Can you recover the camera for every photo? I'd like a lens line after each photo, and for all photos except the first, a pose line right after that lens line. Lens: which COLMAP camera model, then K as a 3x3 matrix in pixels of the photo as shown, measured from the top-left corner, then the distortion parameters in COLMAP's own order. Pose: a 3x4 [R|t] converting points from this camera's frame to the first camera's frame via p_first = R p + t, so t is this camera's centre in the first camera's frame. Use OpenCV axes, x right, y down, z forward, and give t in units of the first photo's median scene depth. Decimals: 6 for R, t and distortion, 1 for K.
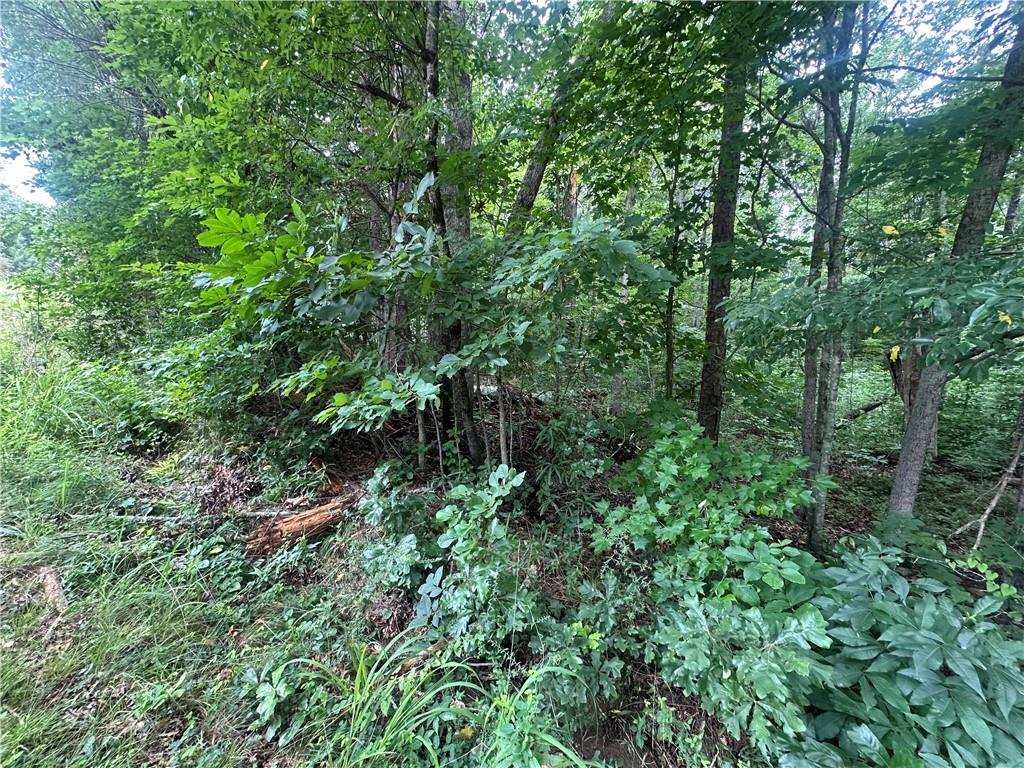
lens RADIAL K [[410.0, 0, 513.4], [0, 410.0, 386.7], [0, 0, 1]] dist [-0.001892, 0.000924]
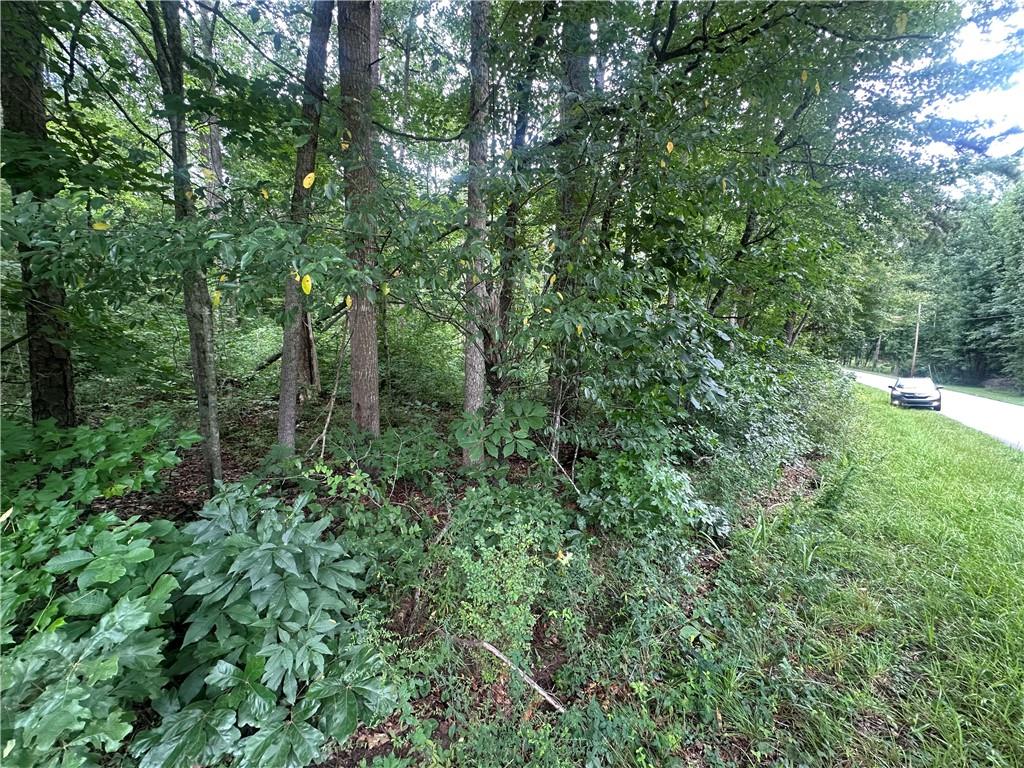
lens RADIAL K [[410.0, 0, 513.4], [0, 410.0, 386.7], [0, 0, 1]] dist [-0.001892, 0.000924]
pose [[0.338683, -0.148335, 0.929134, 0.151463], [0.052348, 0.988936, 0.138801, 0.024419], [-0.939443, 0.001629, 0.342700, -0.027705]]
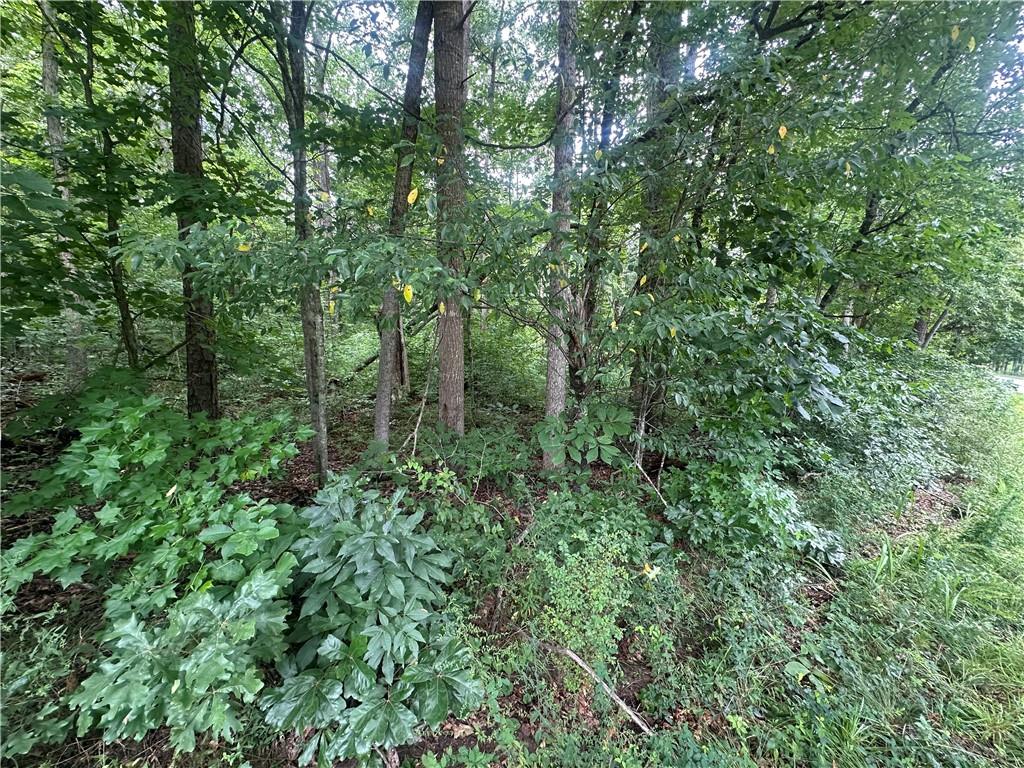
lens RADIAL K [[410.0, 0, 513.4], [0, 410.0, 386.7], [0, 0, 1]] dist [-0.001892, 0.000924]
pose [[0.508770, -0.135170, 0.850224, 0.144835], [0.060713, 0.990772, 0.121184, 0.021021], [-0.858759, -0.010035, 0.512282, -0.008648]]
